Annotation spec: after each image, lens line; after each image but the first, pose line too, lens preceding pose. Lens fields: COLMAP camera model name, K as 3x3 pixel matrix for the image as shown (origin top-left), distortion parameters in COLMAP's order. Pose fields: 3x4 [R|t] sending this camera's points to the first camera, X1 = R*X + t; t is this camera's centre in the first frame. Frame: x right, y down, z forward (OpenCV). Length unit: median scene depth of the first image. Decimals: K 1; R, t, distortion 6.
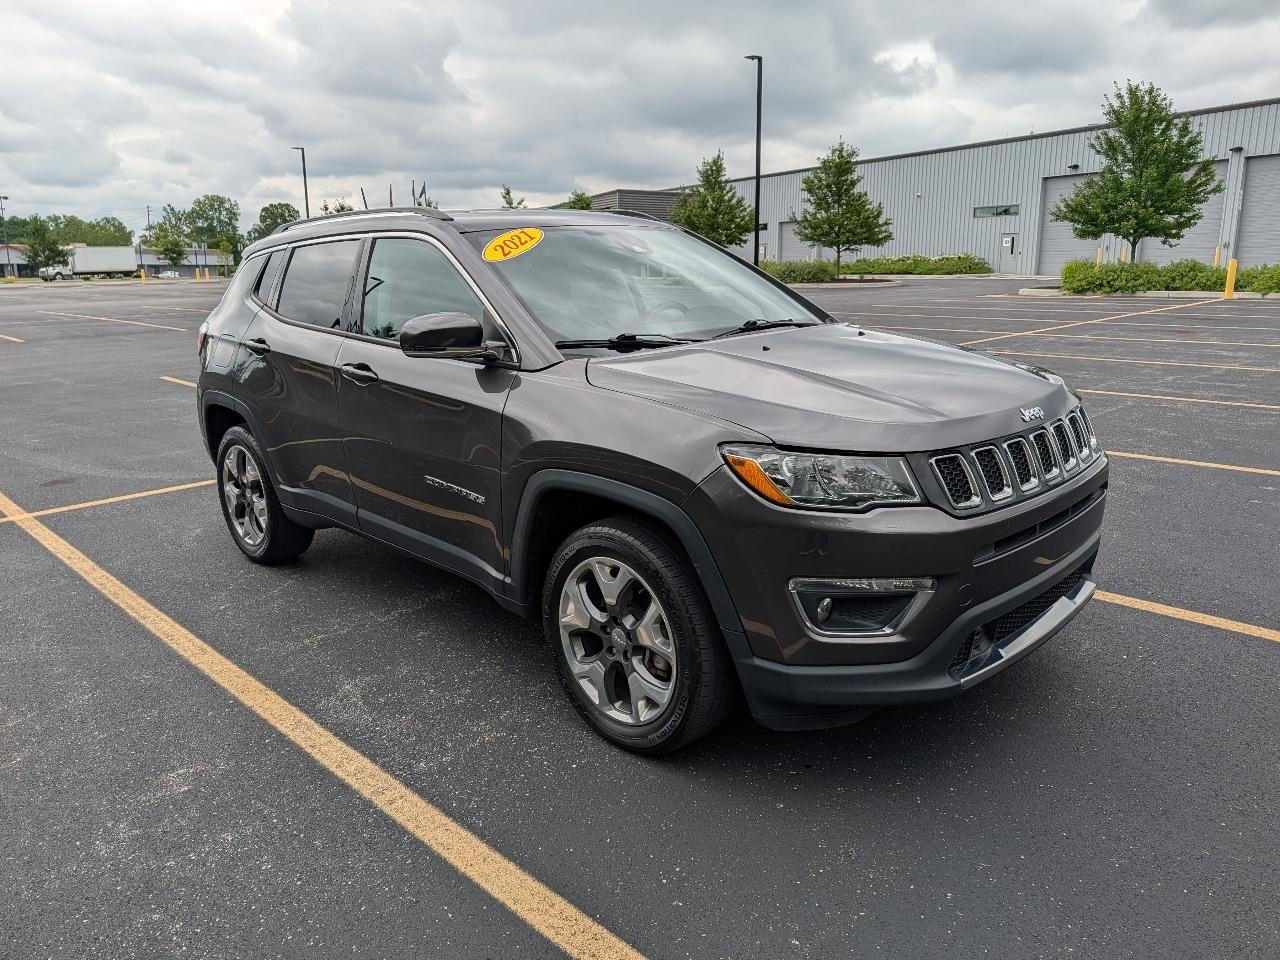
lens RADIAL K [[898.0, 0, 667.7], [0, 898.0, 465.7], [0, 0, 1]] dist [0.057163, -0.049977]
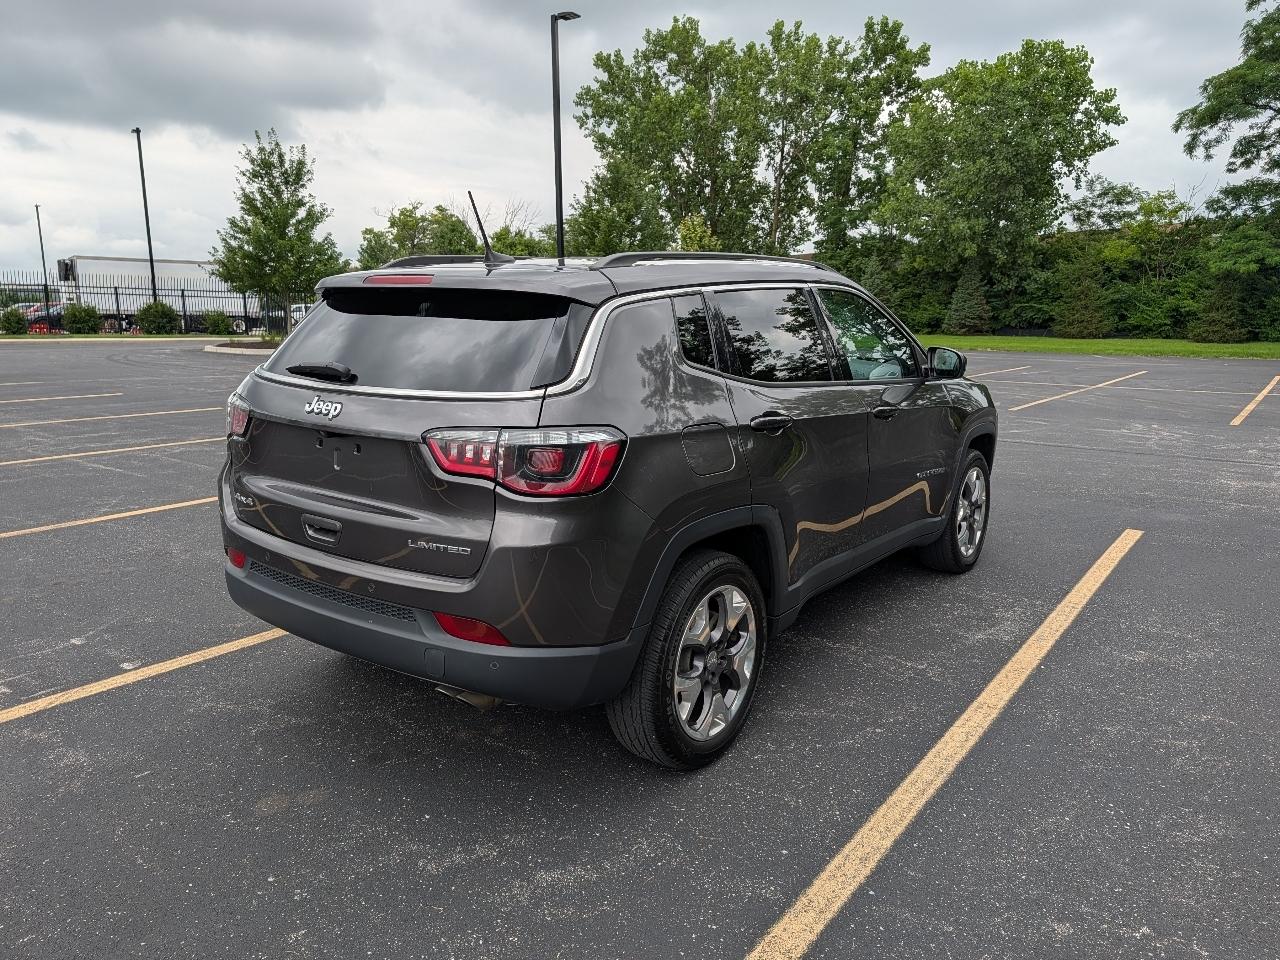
lens RADIAL K [[918.0, 0, 642.4], [0, 918.0, 468.9], [0, 0, 1]] dist [0.005163, -0.004427]
pose [[-0.135102, -0.157299, 0.978266, -0.862025], [0.215115, 0.959112, 0.183928, -0.187184], [-0.967198, 0.235289, -0.095741, 0.860427]]
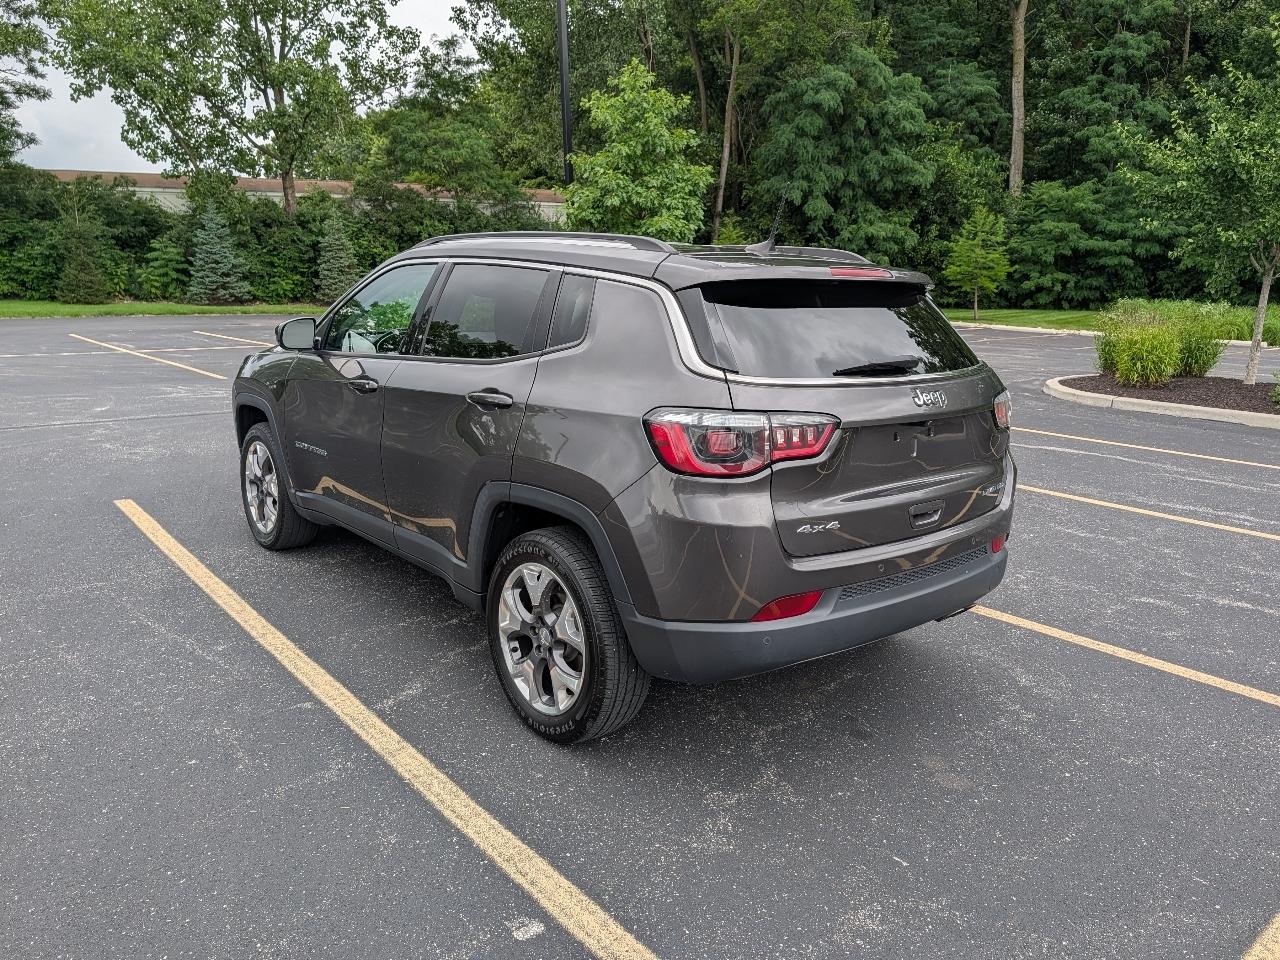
lens RADIAL K [[918.1, 0, 648.3], [0, 918.1, 475.8], [0, 0, 1]] dist [0.002967, -0.002783]
pose [[-0.994512, -0.025232, 0.101537, -0.356779], [0.019484, 0.908840, 0.416689, -0.316608], [-0.102795, 0.416380, -0.903361, 1.363735]]
